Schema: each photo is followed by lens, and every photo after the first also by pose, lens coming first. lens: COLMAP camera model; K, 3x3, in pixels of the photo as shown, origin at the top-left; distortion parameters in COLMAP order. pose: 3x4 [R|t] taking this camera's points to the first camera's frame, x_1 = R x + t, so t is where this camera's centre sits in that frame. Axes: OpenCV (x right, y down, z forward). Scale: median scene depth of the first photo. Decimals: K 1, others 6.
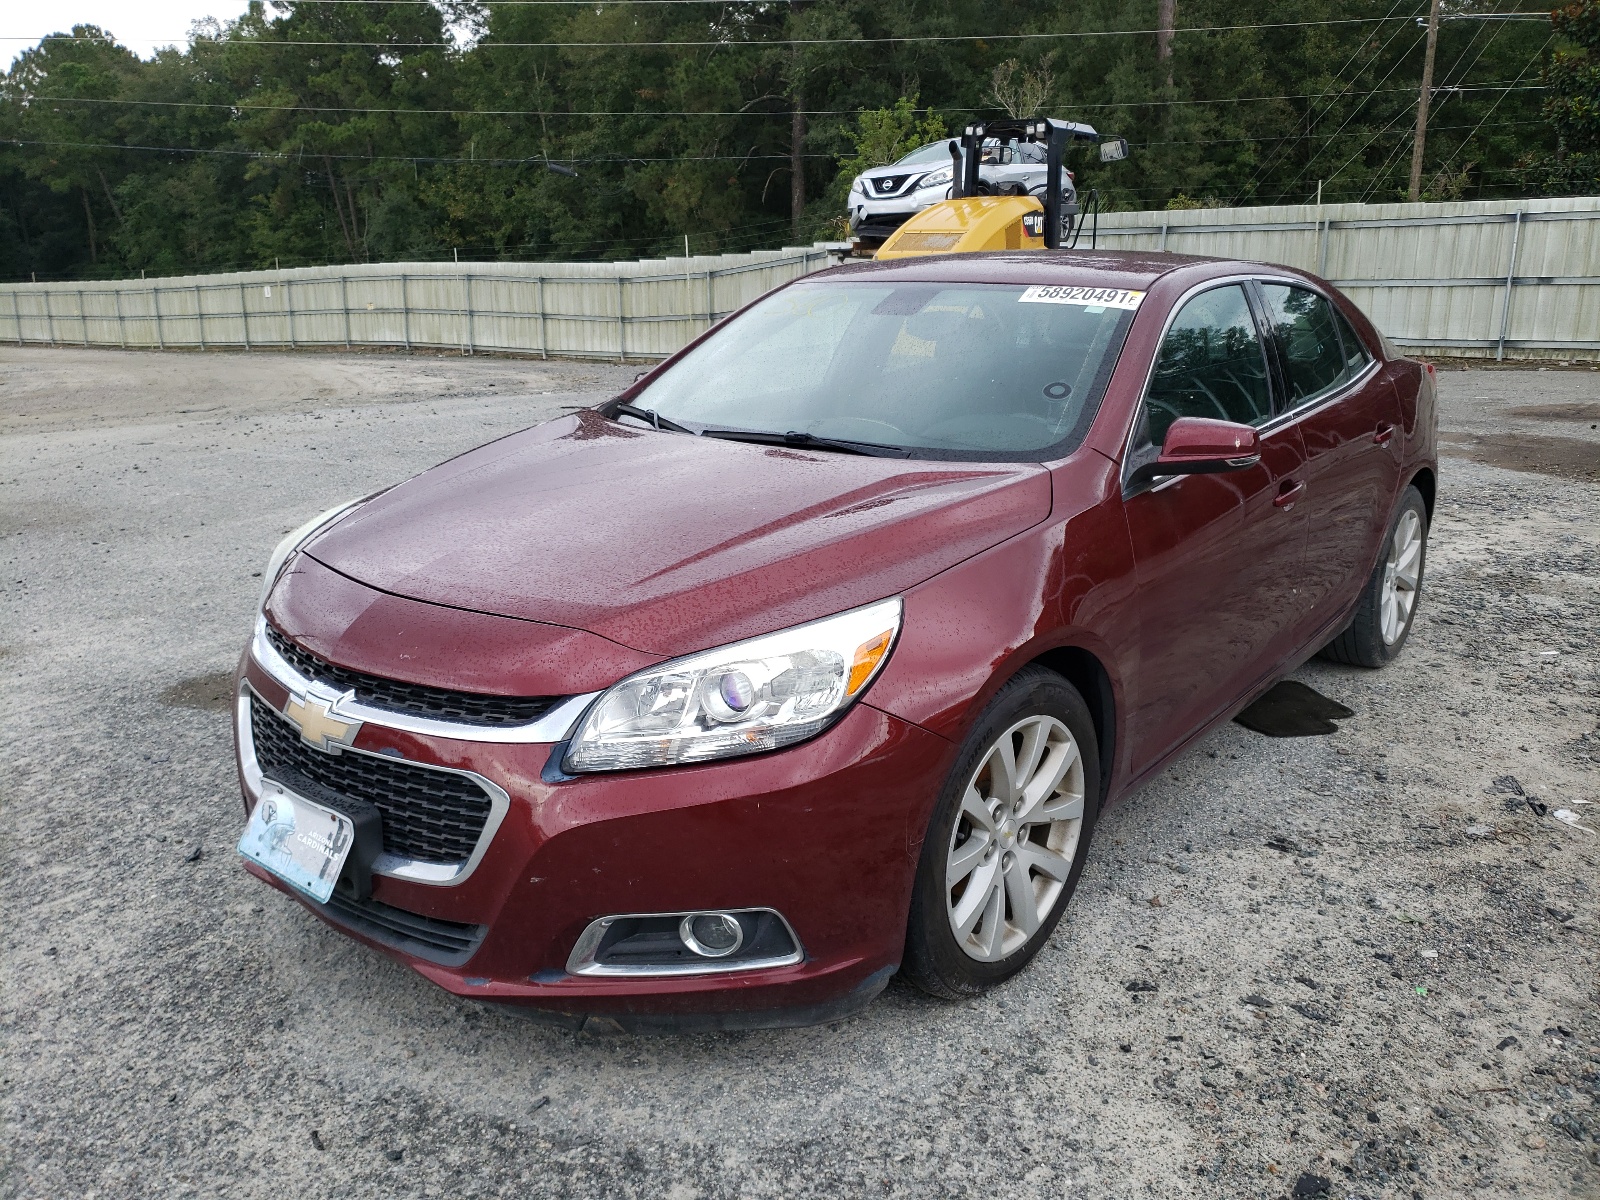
lens RADIAL K [[1200.1, 0, 800.0], [0, 1200.1, 600.0], [0, 0, 1]] dist [-0.001991, -0.003990]
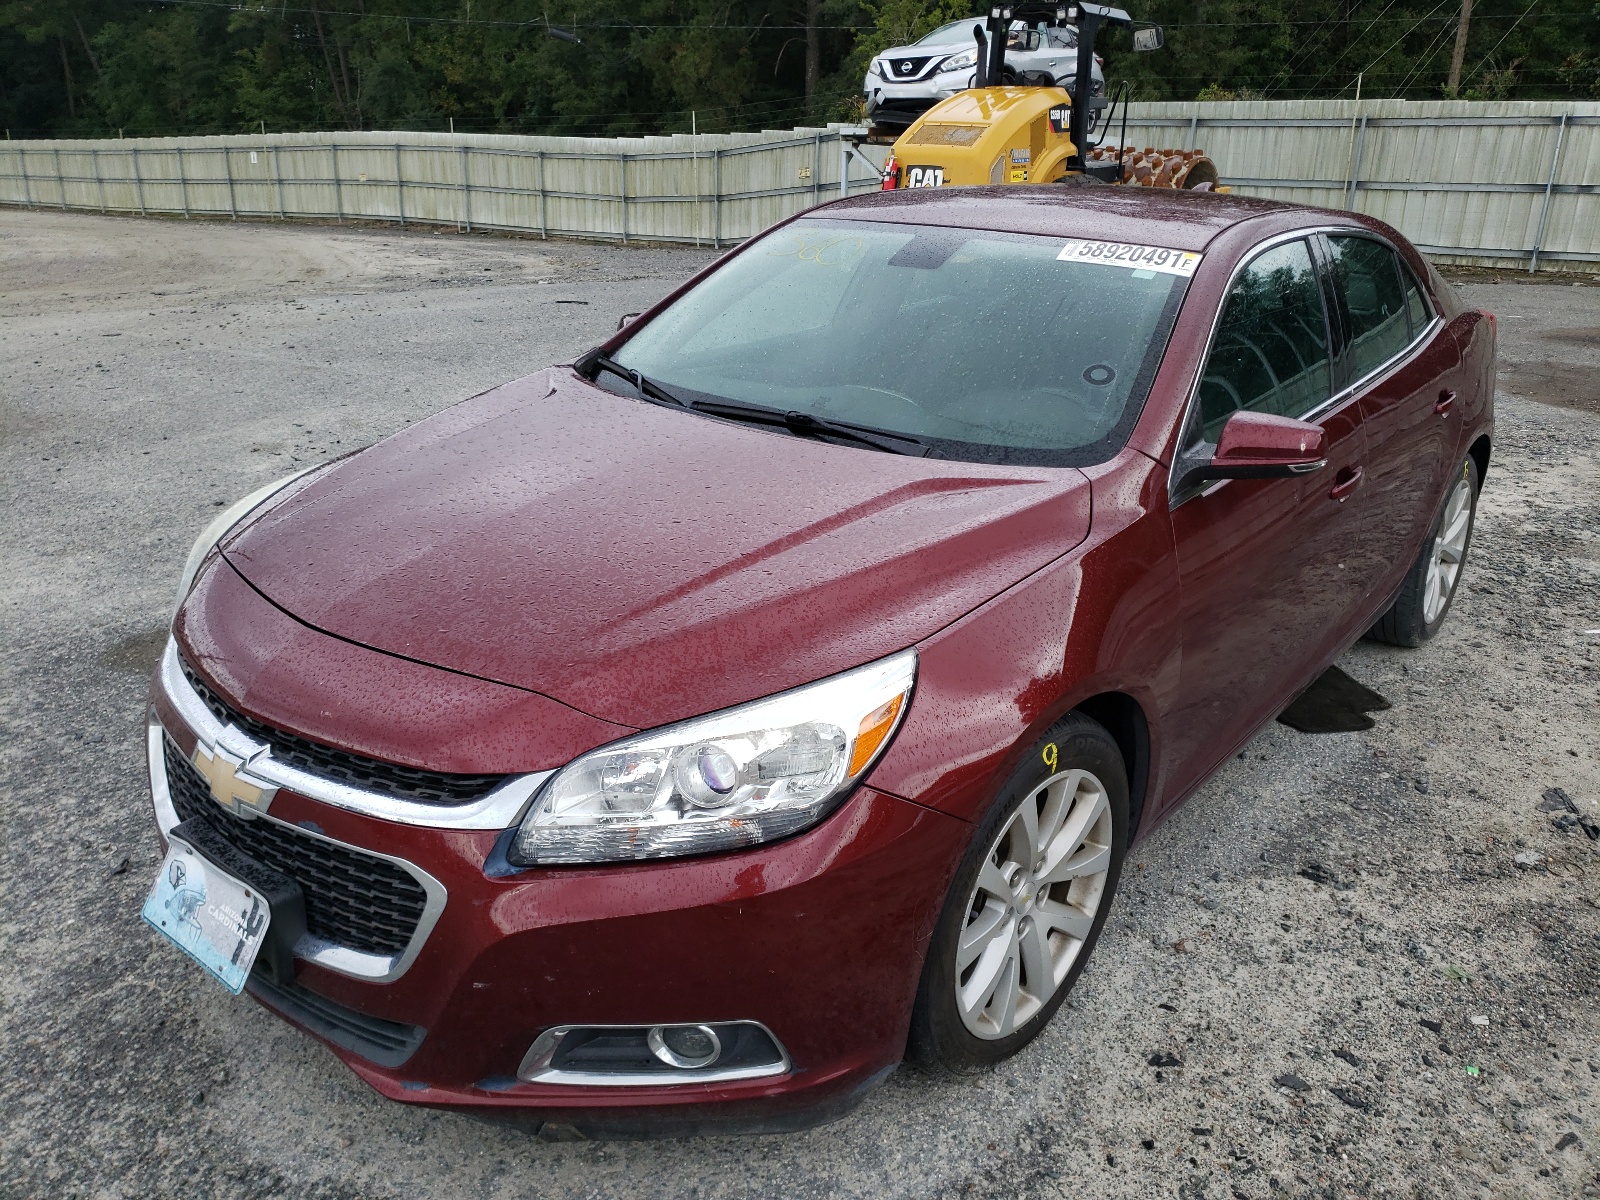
lens RADIAL K [[1209.3, 0, 823.9], [0, 1209.3, 616.1], [0, 0, 1]] dist [-0.005572, 0.011913]
pose [[0.999599, 0.021930, 0.017936, 0.002760], [-0.023600, 0.994816, 0.098917, -0.078961], [-0.015673, -0.099301, 0.994934, 0.107846]]
